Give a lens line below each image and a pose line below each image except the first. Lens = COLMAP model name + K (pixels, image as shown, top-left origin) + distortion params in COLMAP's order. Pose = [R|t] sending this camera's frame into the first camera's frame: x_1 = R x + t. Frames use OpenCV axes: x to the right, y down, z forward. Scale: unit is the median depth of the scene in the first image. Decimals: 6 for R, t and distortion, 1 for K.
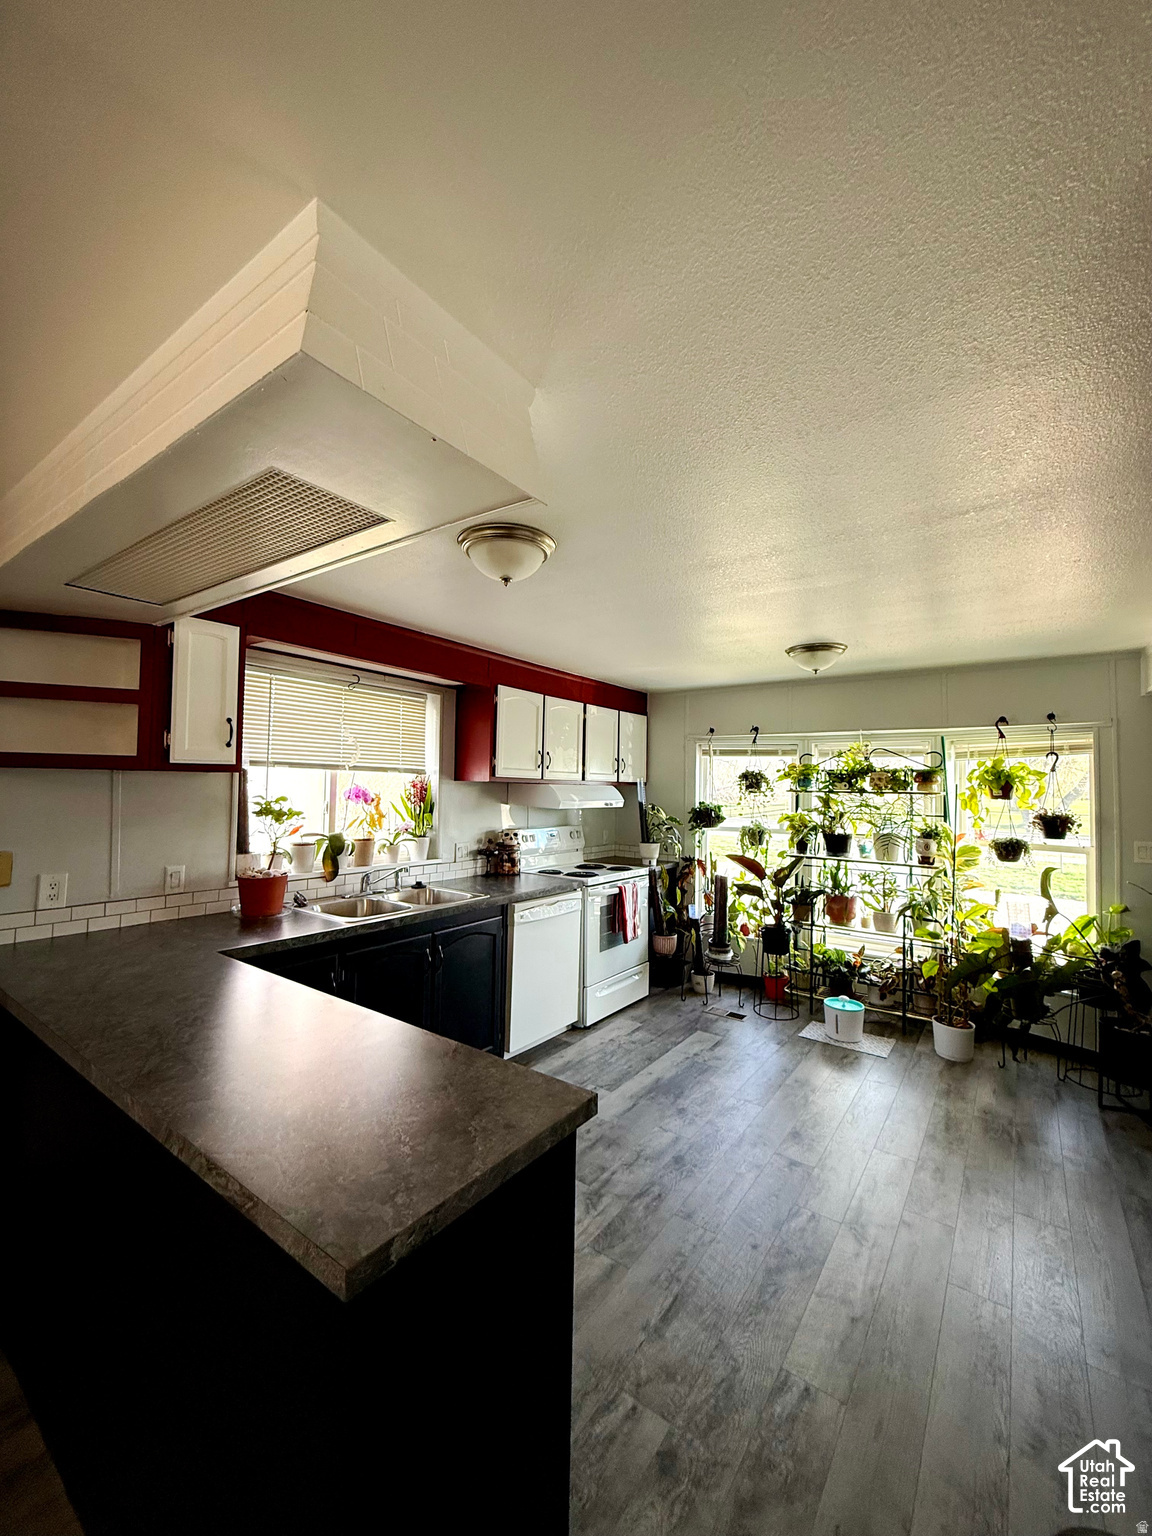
lens RADIAL K [[610.5, 0, 577.6], [0, 610.5, 767.5], [0, 0, 1]] dist [-0.001440, 0.000123]
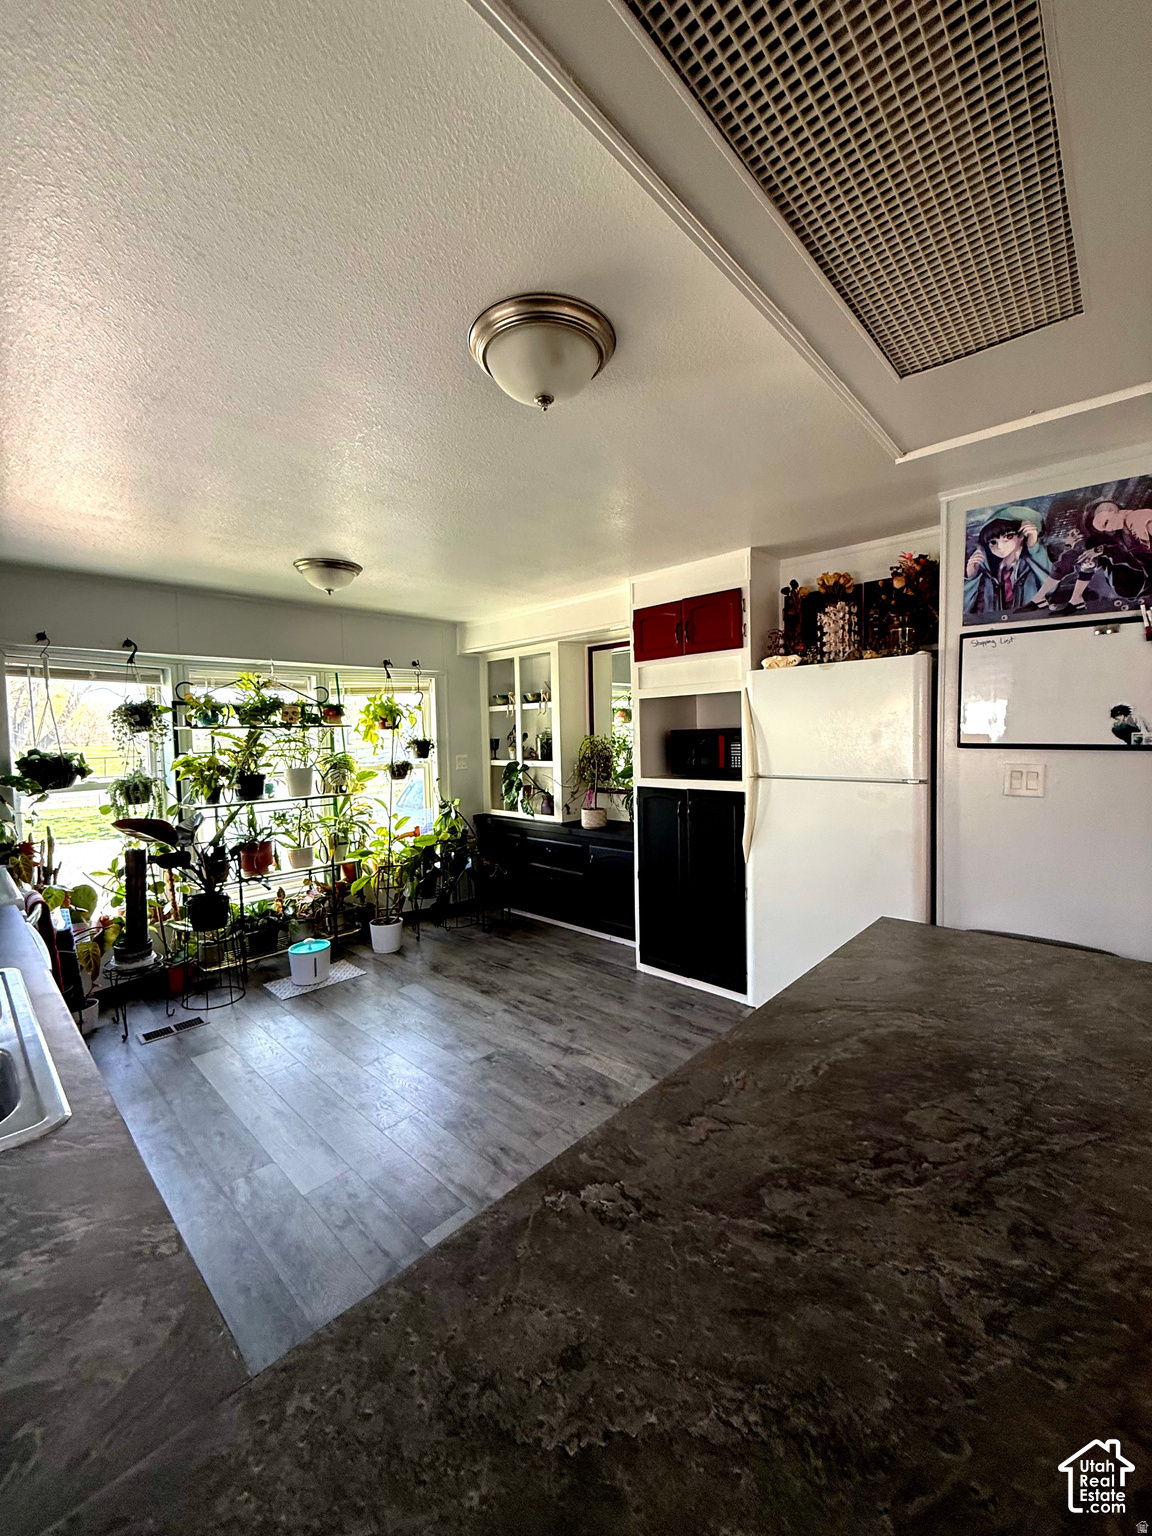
lens RADIAL K [[610.5, 0, 575.7], [0, 610.5, 768.9], [0, 0, 1]] dist [-0.001440, 0.000123]
pose [[0.132065, -0.086164, 0.987489, -0.448247], [-0.007892, 0.996092, 0.087970, 0.020346], [-0.991210, -0.019411, 0.130869, 0.476170]]
